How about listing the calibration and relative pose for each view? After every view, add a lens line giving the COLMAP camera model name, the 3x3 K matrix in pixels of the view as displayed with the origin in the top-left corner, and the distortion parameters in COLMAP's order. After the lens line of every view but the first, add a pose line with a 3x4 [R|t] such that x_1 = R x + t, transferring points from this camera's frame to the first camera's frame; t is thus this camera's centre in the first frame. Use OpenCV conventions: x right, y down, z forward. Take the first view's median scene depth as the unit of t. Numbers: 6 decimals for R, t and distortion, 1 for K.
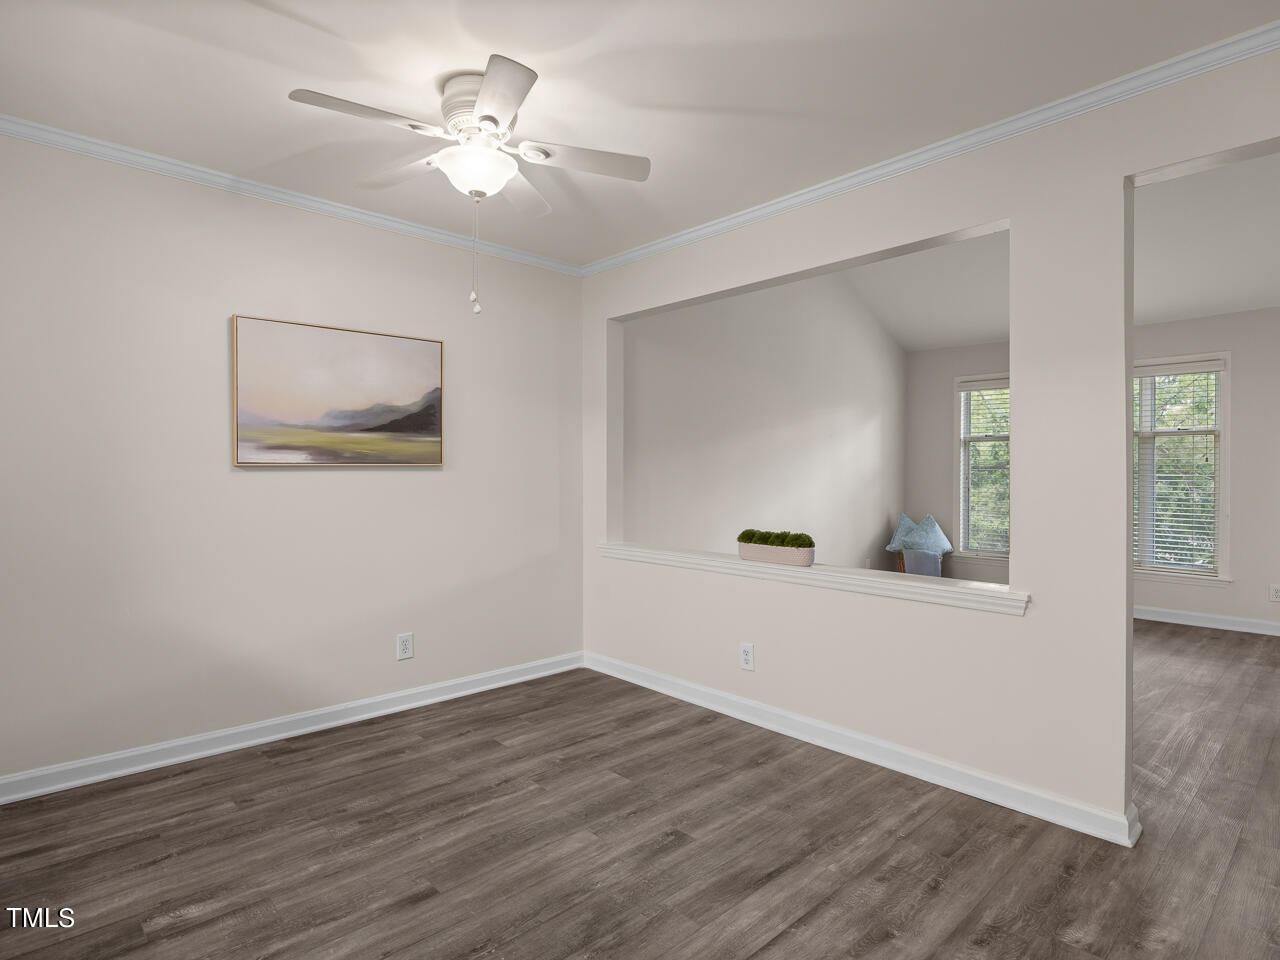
lens RADIAL K [[681.6, 0, 627.1], [0, 681.6, 477.1], [0, 0, 1]] dist [-0.014502, 0.002396]
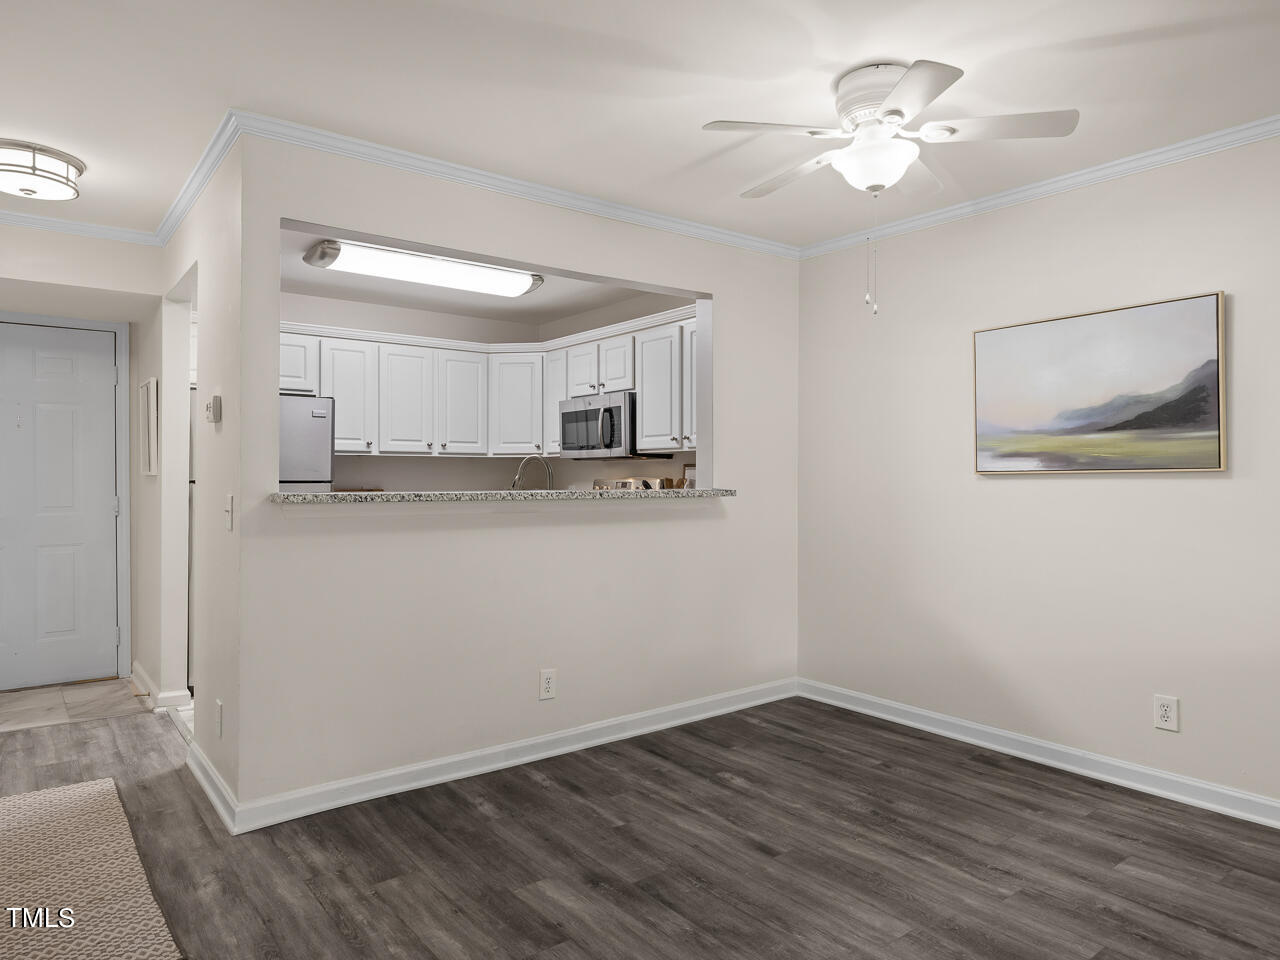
lens RADIAL K [[818.5, 0, 671.5], [0, 818.5, 477.7], [0, 0, 1]] dist [0.001464, -0.002774]
pose [[-0.050924, -0.000614, -0.998702, 0.702019], [-0.006471, 0.999979, -0.000285, -0.007705], [0.998682, 0.006448, -0.050927, 0.581235]]
